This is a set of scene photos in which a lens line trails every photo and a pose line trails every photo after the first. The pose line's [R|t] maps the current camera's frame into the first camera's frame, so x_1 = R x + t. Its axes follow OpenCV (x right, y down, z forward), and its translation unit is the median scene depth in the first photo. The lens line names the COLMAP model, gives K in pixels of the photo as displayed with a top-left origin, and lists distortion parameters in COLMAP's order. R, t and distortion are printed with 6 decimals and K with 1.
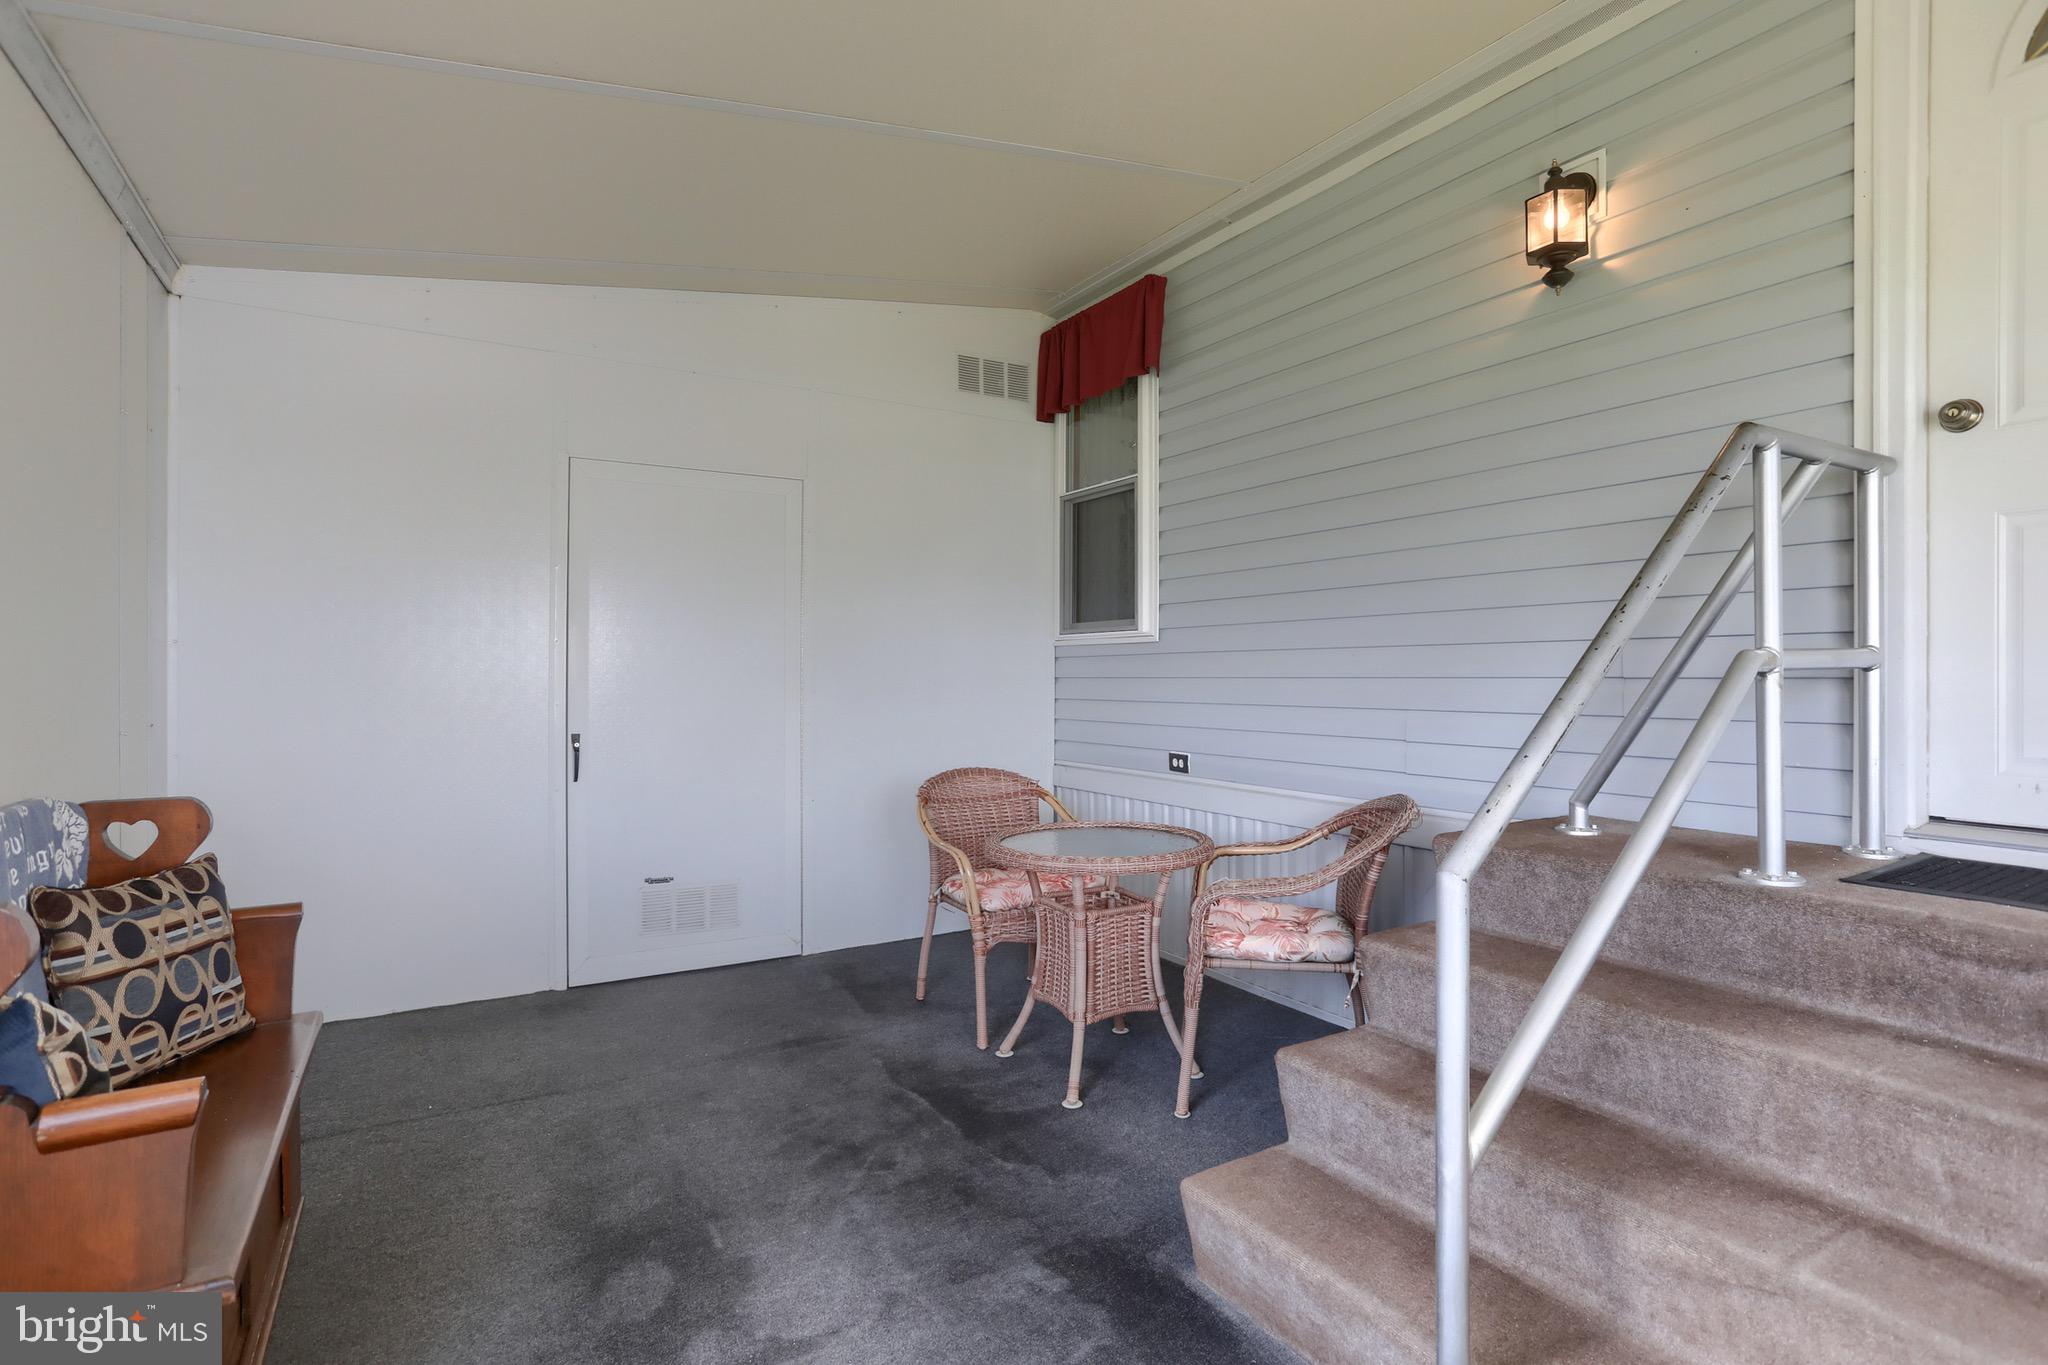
lens RADIAL K [[1016.1, 0, 1027.5], [0, 1016.1, 670.7], [0, 0, 1]] dist [-0.065273, 0.040543]
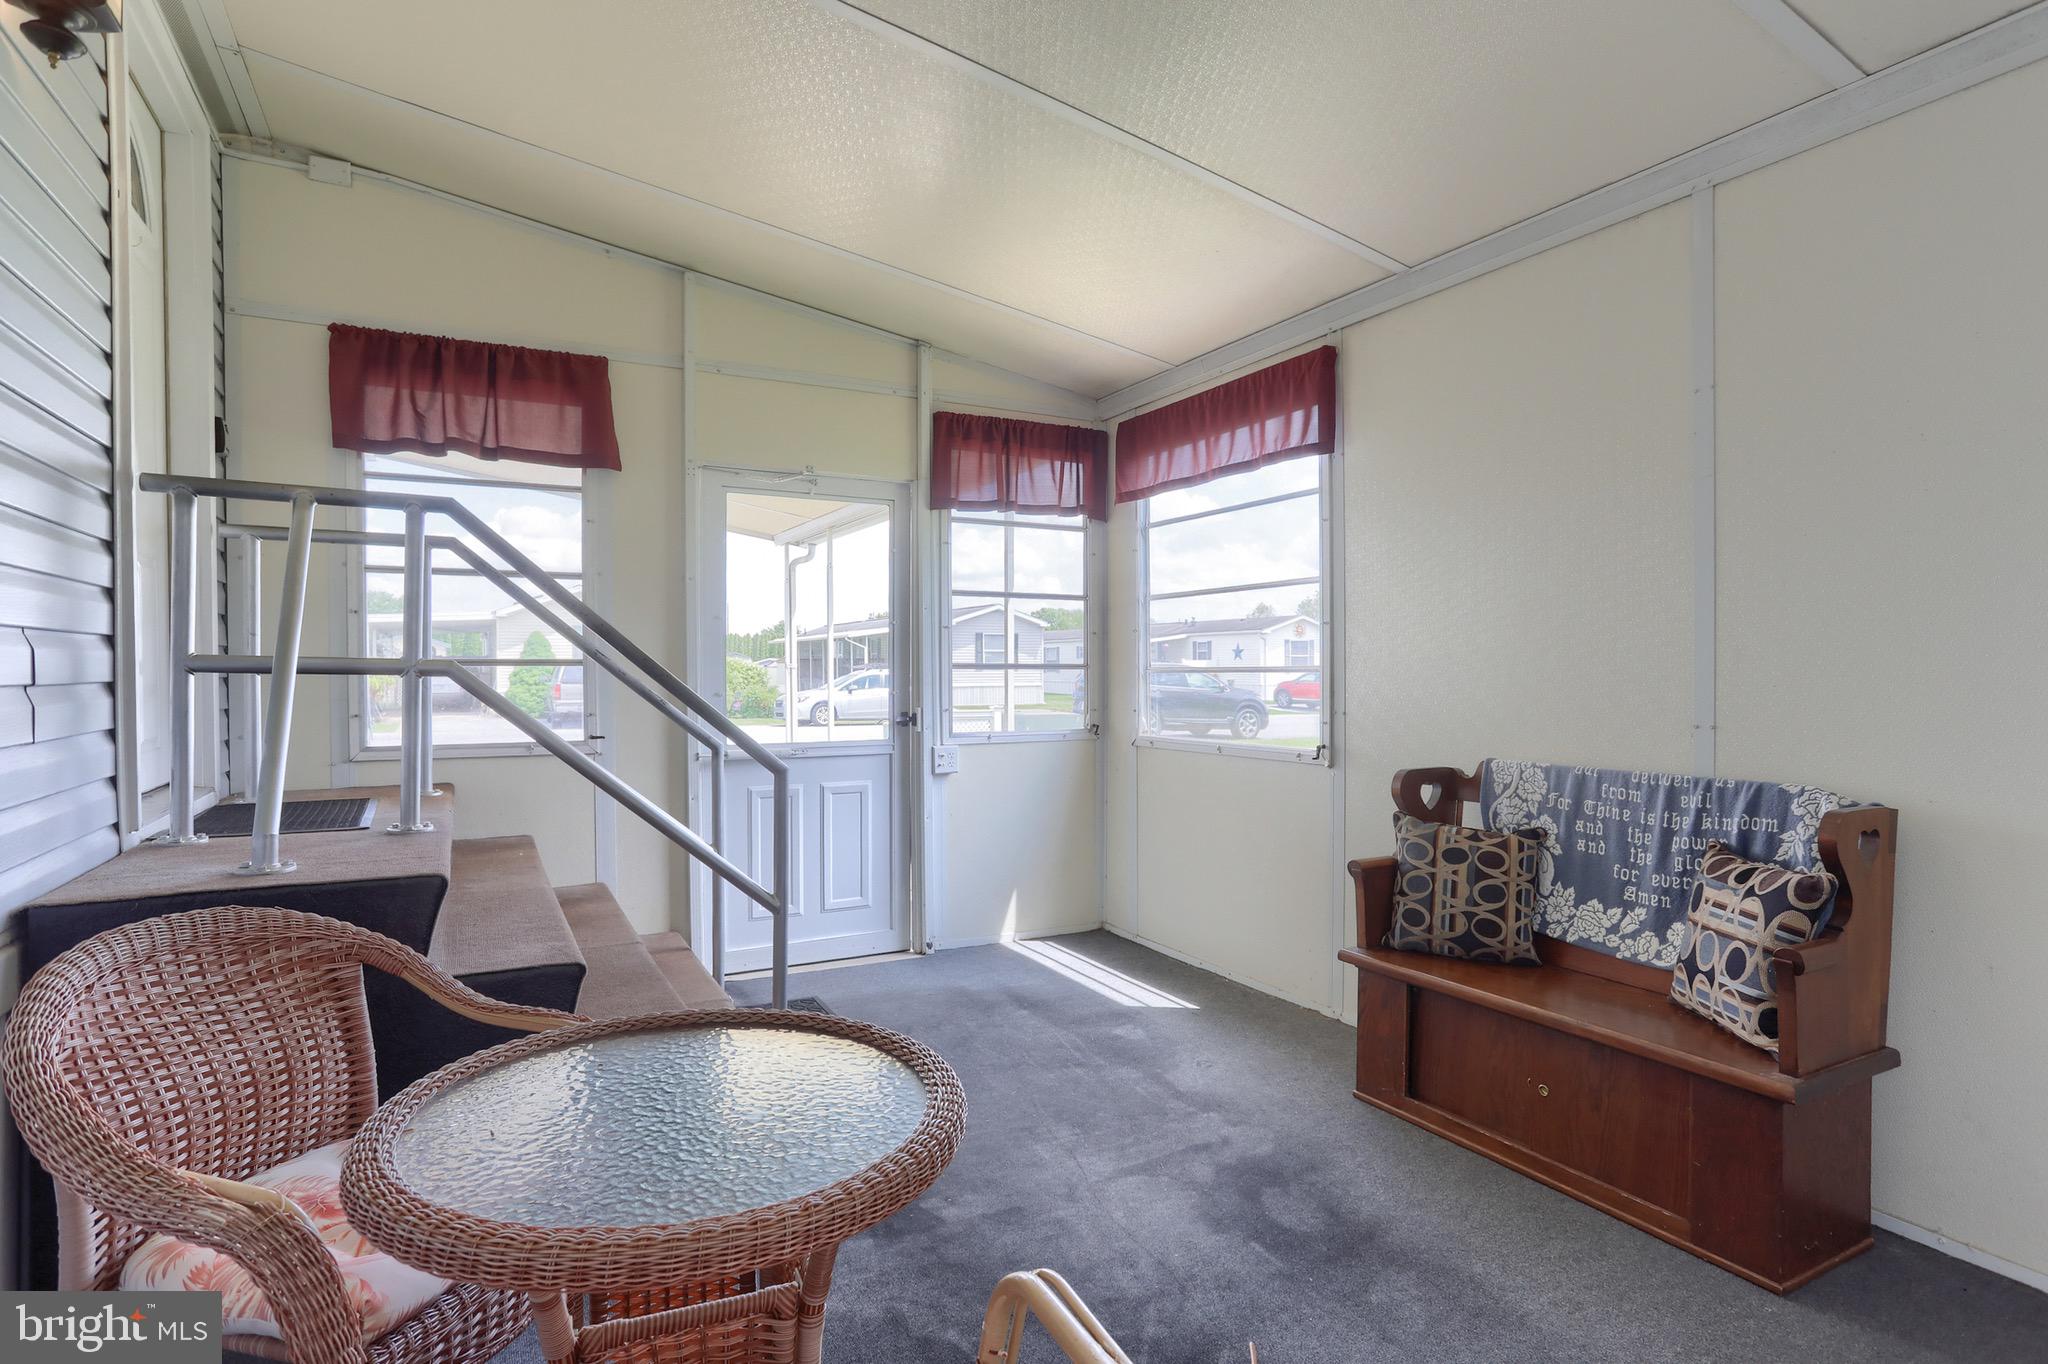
lens RADIAL K [[1016.1, 0, 1027.5], [0, 1016.1, 670.2], [0, 0, 1]] dist [-0.065273, 0.040543]
pose [[-0.999106, -0.004487, 0.042046, -0.122796], [-0.004527, 0.999989, -0.000841, -0.002085], [-0.042042, -0.001030, -0.999115, 2.060118]]
